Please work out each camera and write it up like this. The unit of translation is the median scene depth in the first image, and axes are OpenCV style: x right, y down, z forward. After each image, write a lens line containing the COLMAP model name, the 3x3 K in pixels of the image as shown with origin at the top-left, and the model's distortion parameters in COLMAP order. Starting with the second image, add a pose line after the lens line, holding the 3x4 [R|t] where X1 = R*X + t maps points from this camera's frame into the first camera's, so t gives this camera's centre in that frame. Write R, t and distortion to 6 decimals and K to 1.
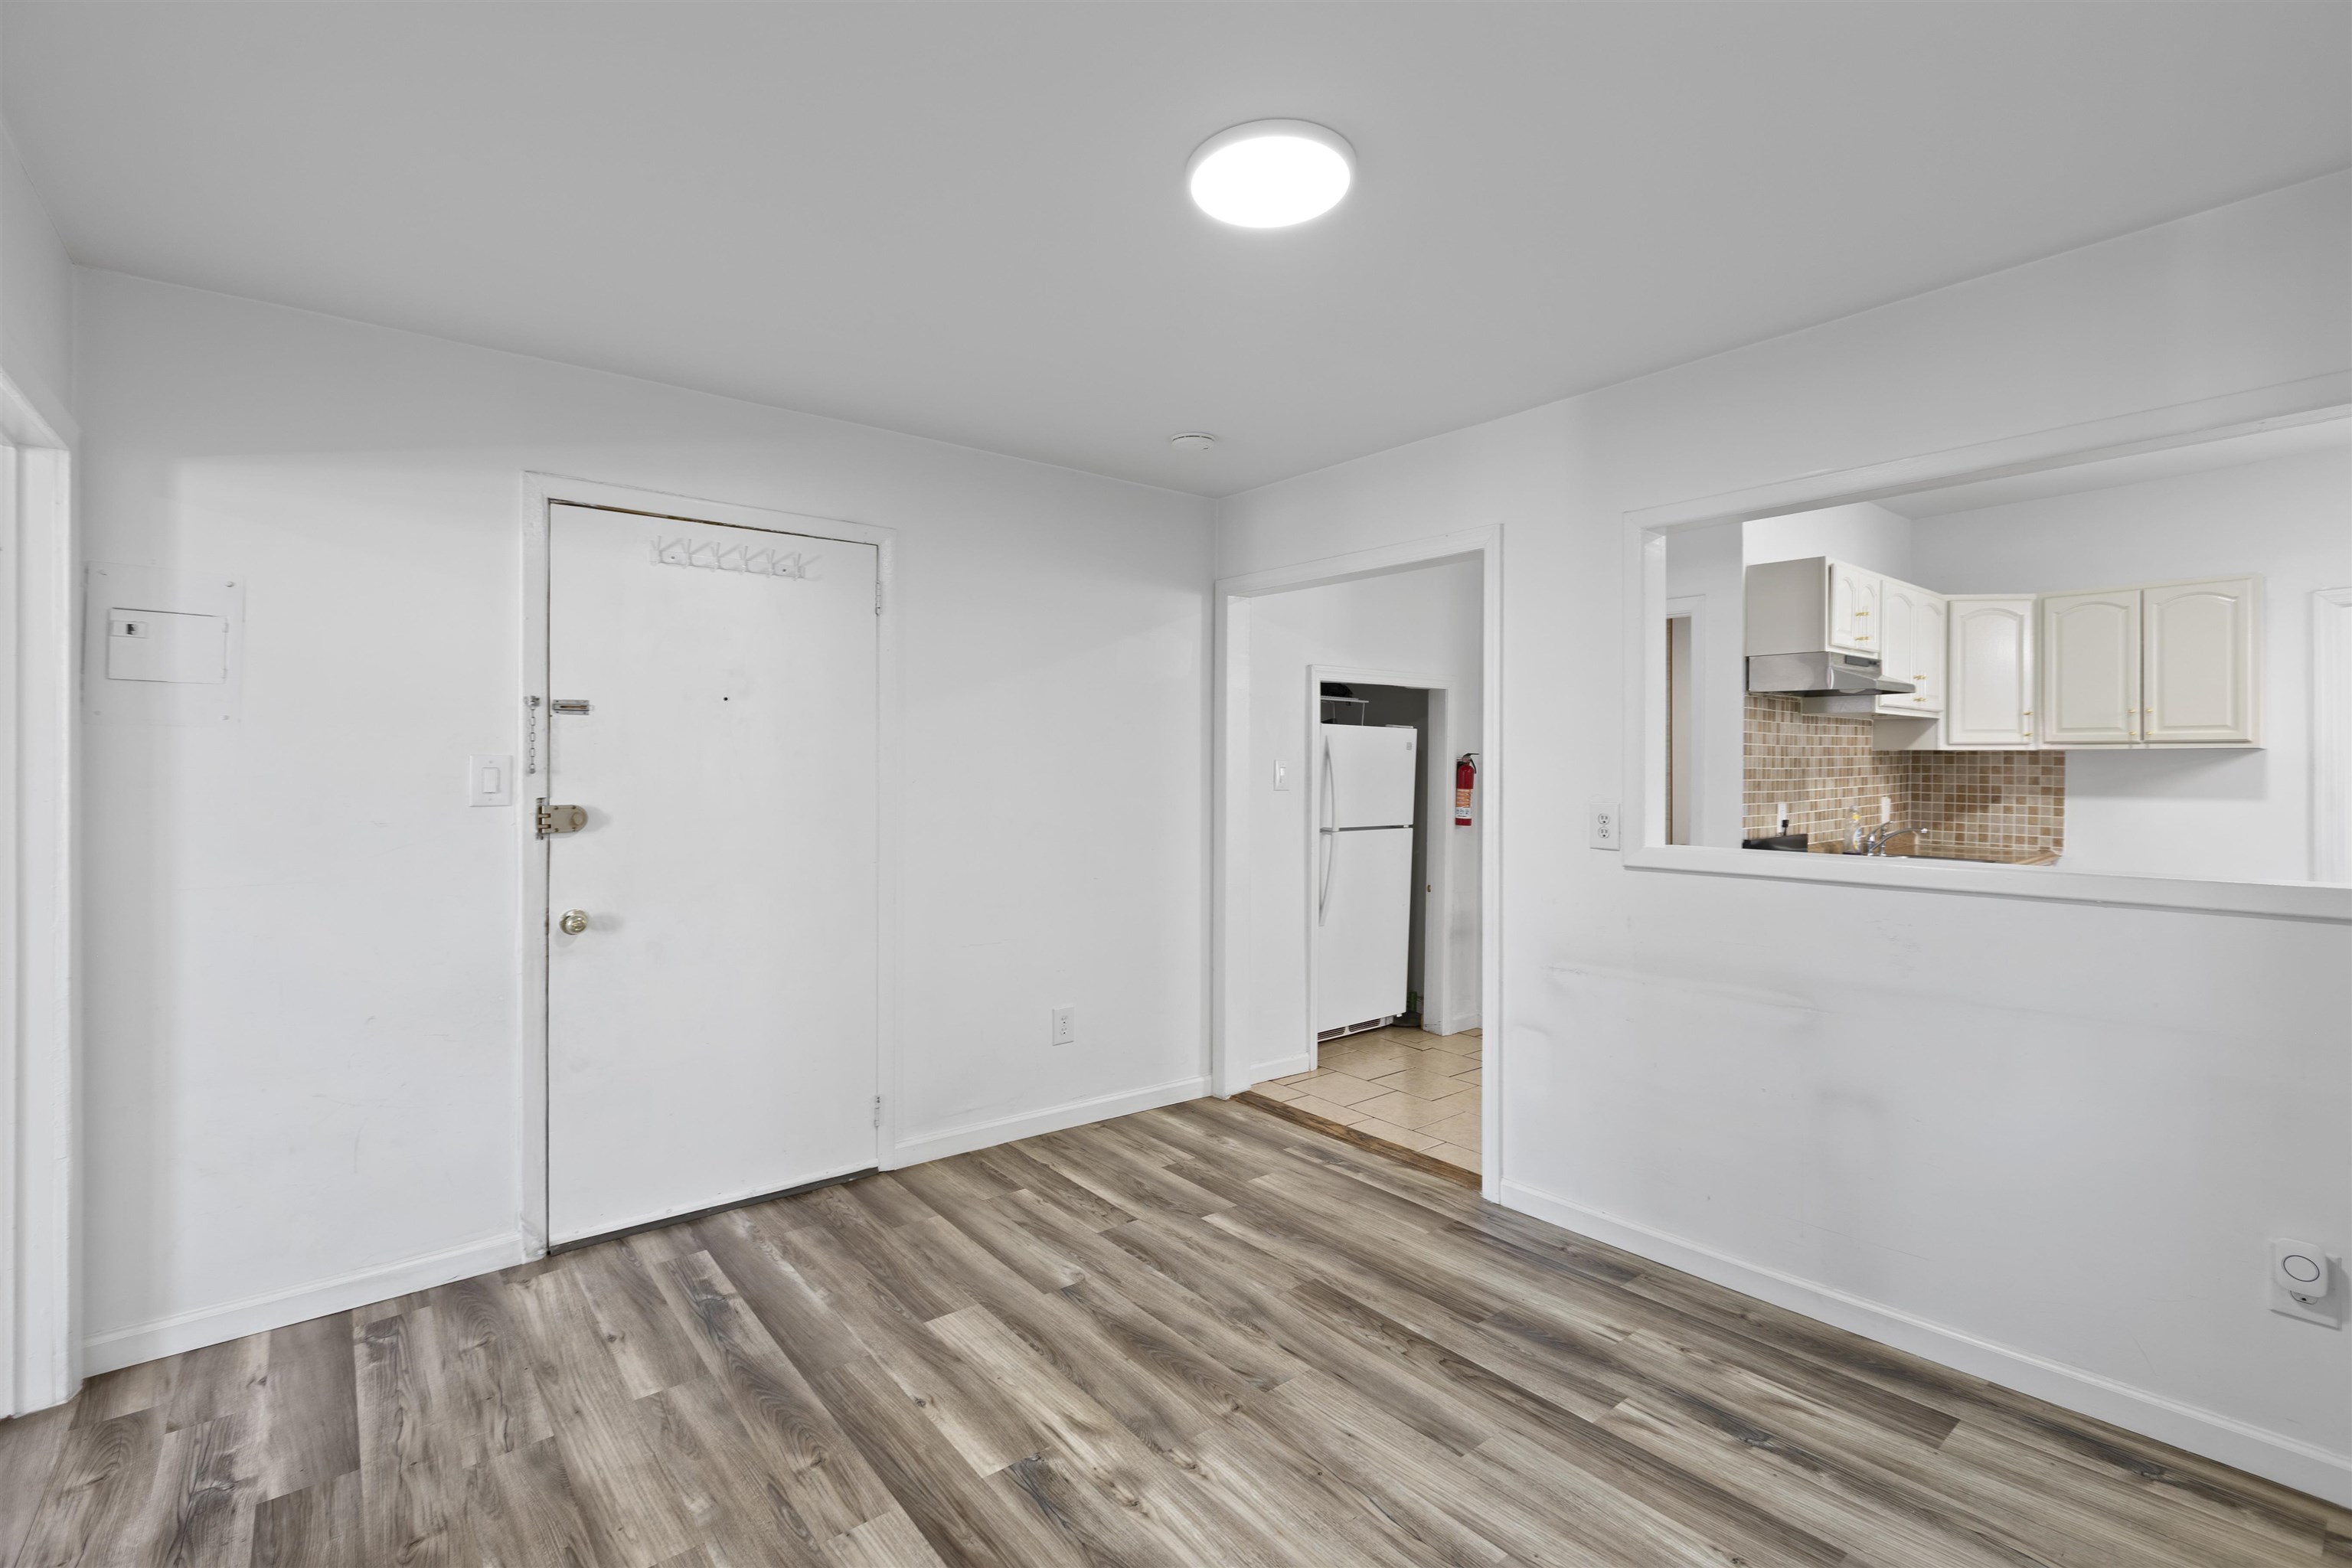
lens RADIAL K [[1051.7, 0, 1170.4], [0, 1051.7, 758.5], [0, 0, 1]] dist [0.000502, 0.000047]
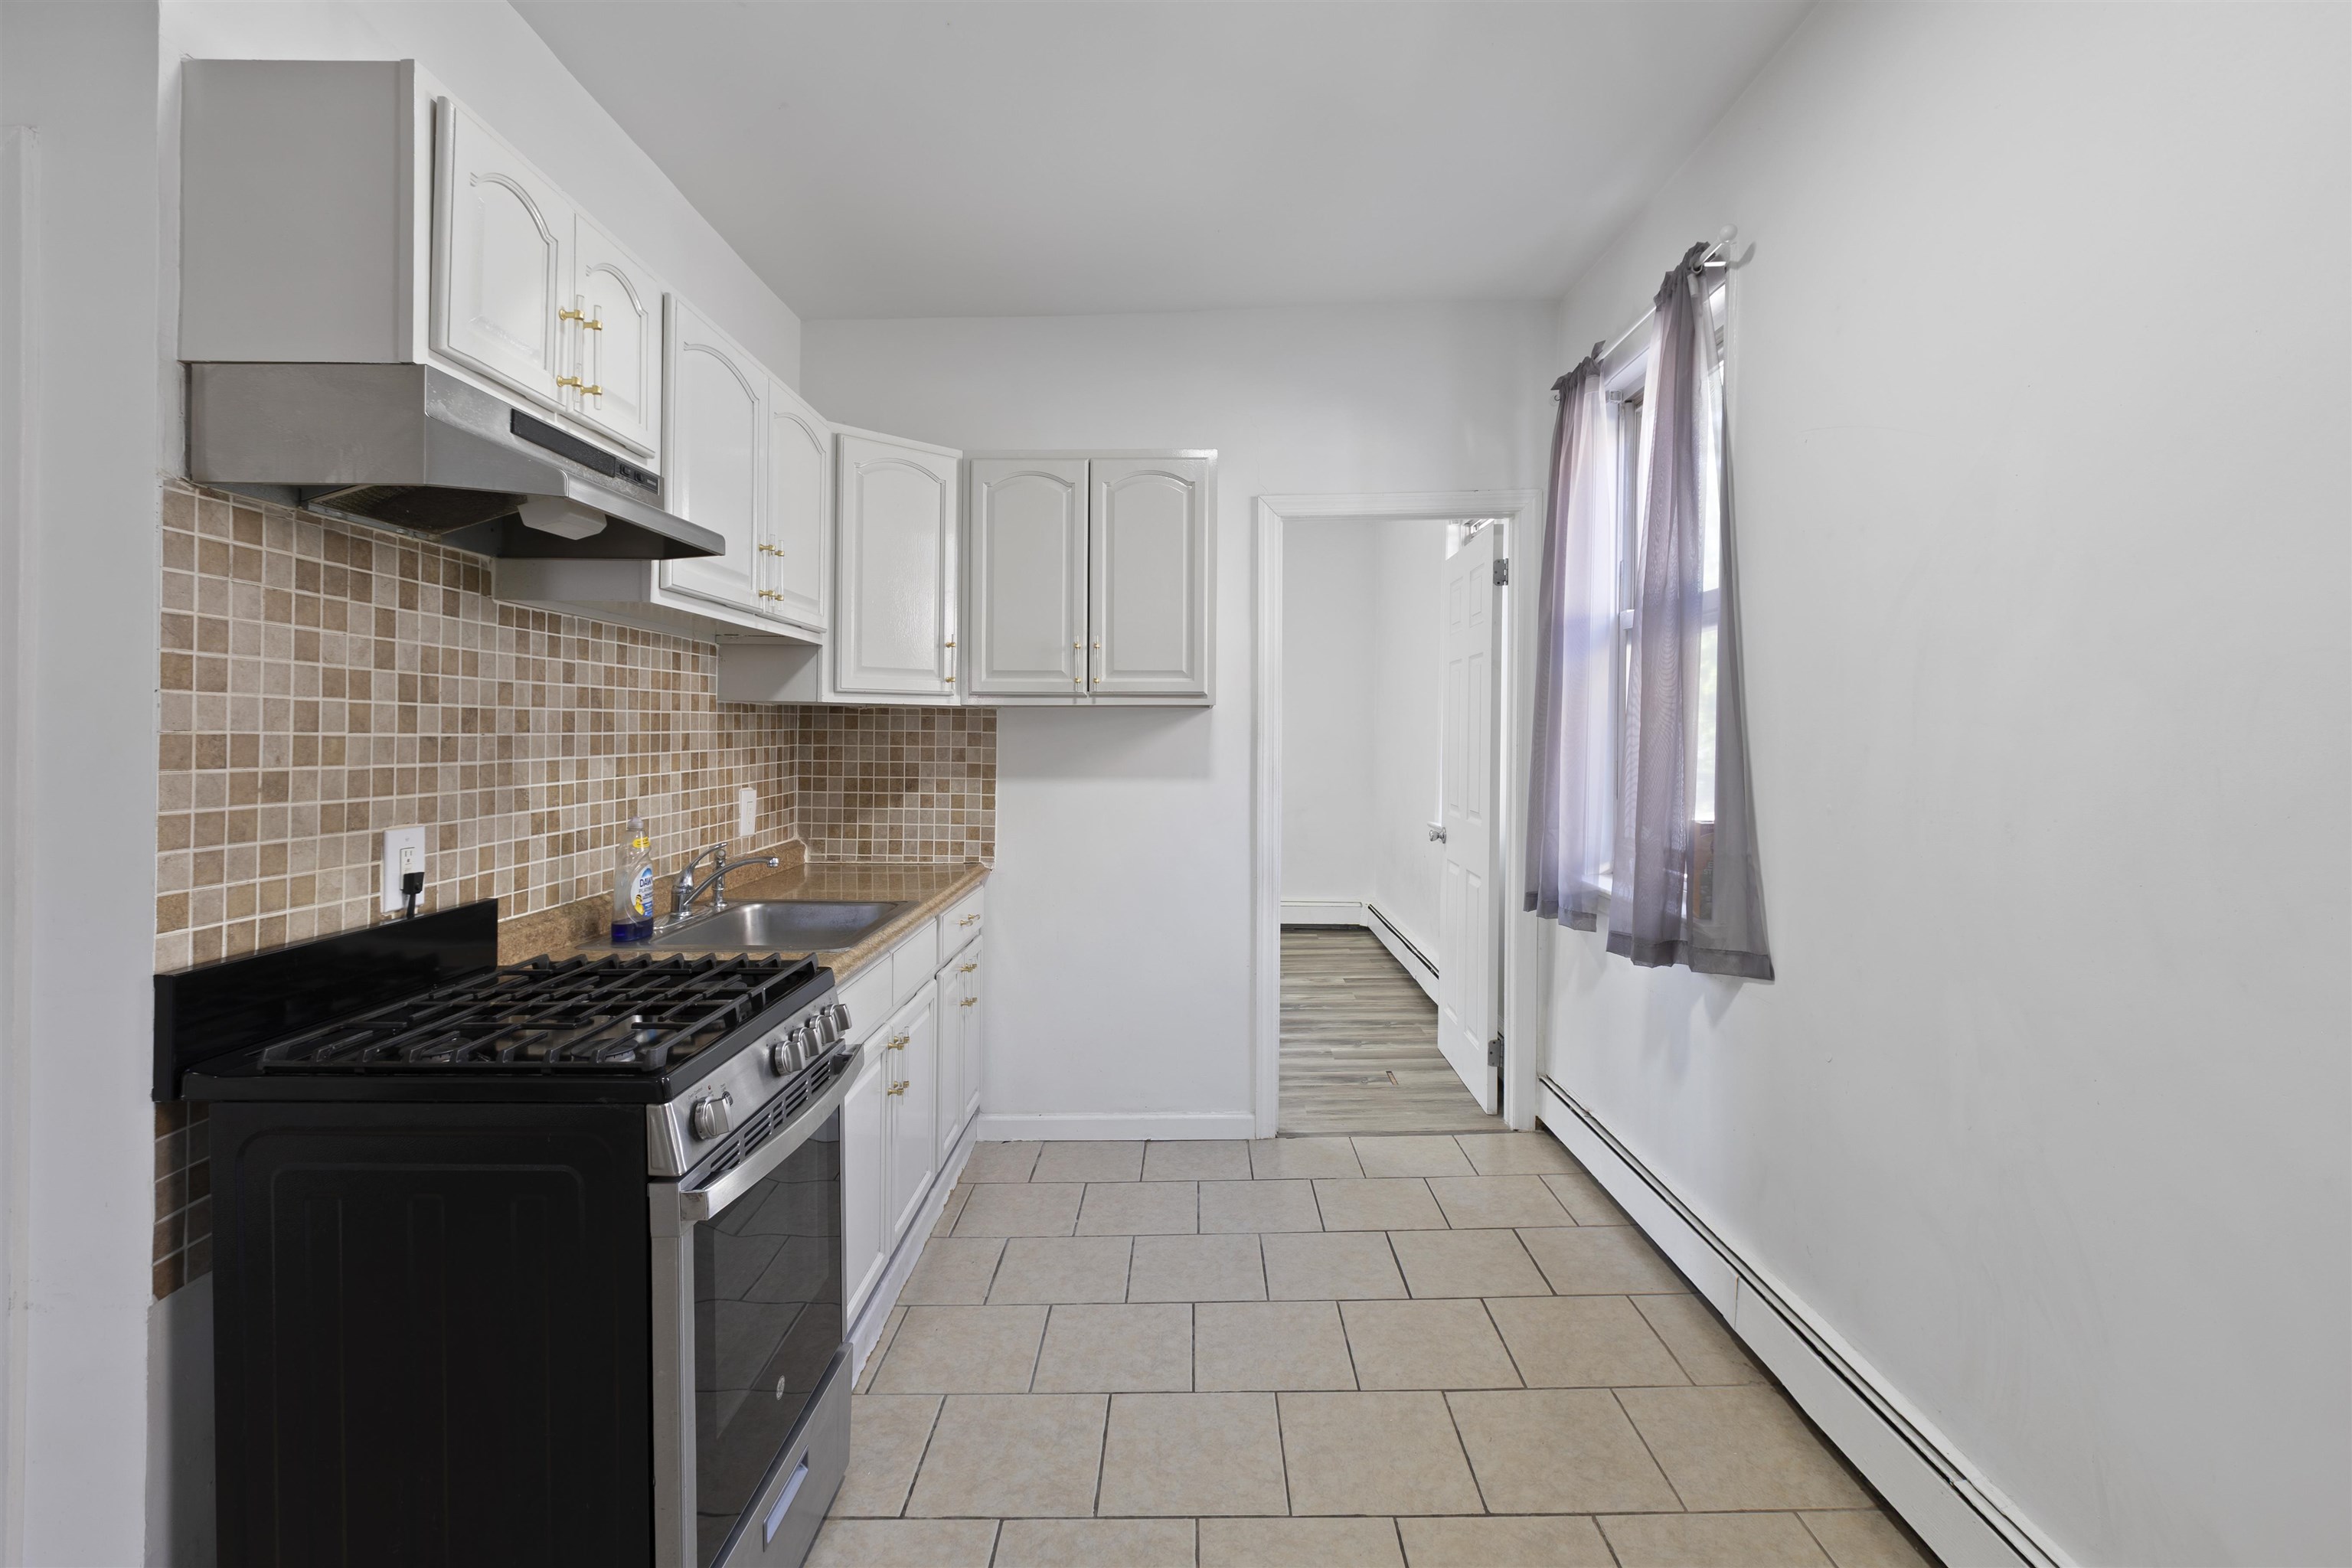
lens RADIAL K [[1052.1, 0, 1167.3], [0, 1052.1, 740.7], [0, 0, 1]] dist [-0.001796, -0.000251]
pose [[0.647499, -0.003295, 0.762060, 0.437617], [-0.004031, 0.999962, 0.007749, 0.007345], [-0.762056, -0.008089, 0.647461, 0.515408]]
